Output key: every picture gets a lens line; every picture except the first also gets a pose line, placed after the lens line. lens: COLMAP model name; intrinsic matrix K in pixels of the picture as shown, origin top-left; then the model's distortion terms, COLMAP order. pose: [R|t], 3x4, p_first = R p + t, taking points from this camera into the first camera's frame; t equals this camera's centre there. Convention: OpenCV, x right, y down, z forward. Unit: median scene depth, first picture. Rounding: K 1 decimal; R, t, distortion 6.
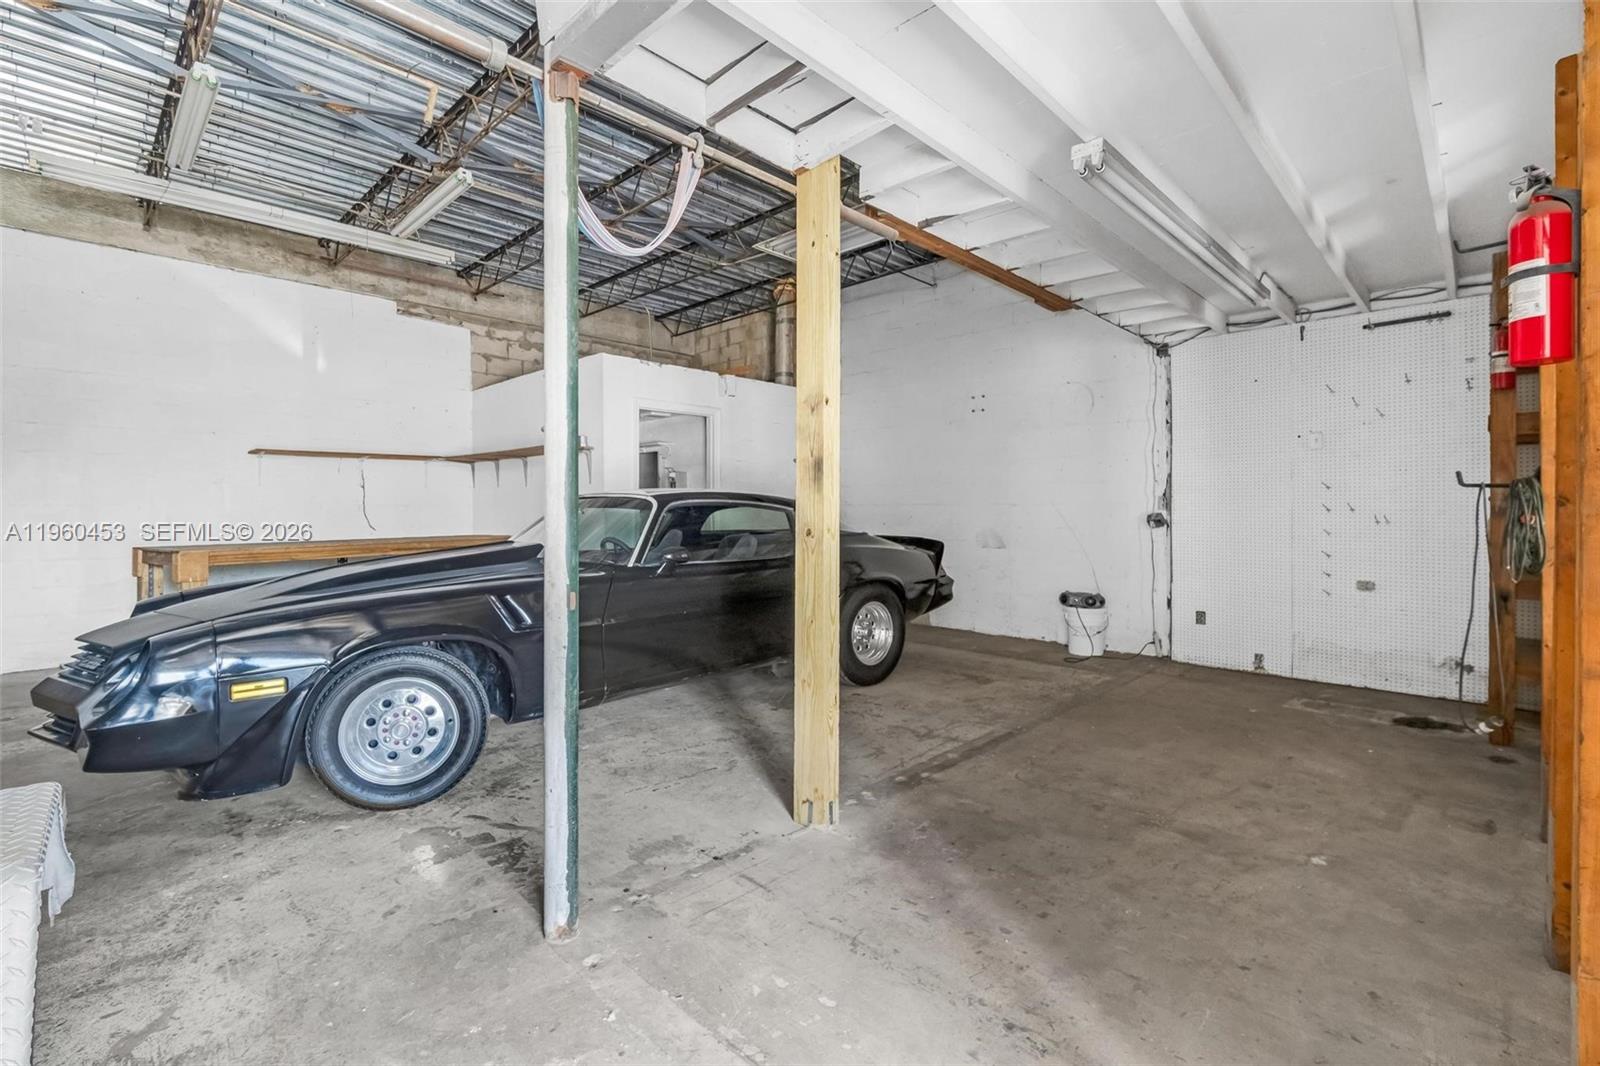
lens RADIAL K [[715.0, 0, 778.0], [0, 715.0, 514.5], [0, 0, 1]] dist [-0.001752, 0.000162]
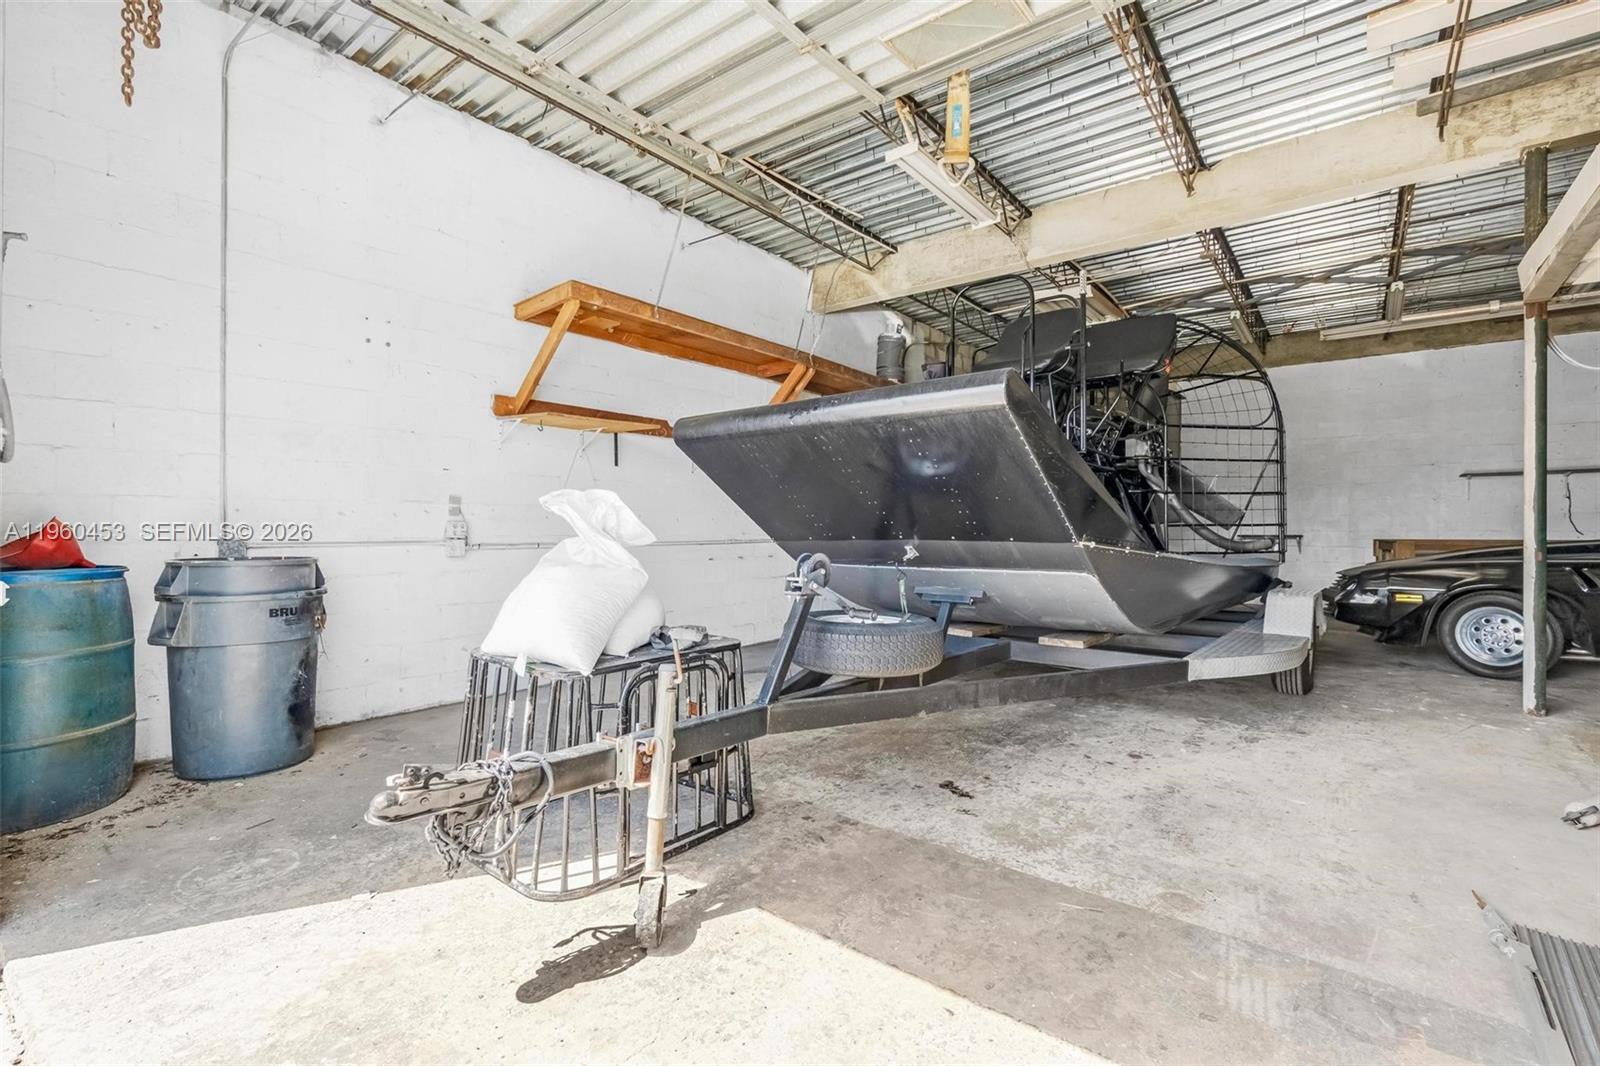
lens RADIAL K [[715.0, 0, 778.0], [0, 715.0, 514.5], [0, 0, 1]] dist [-0.001752, 0.000162]
pose [[0.102664, -0.011749, -0.994647, 1.093531], [-0.008249, 0.999886, -0.012662, 0.031478], [0.994682, 0.009505, 0.102555, -1.000907]]
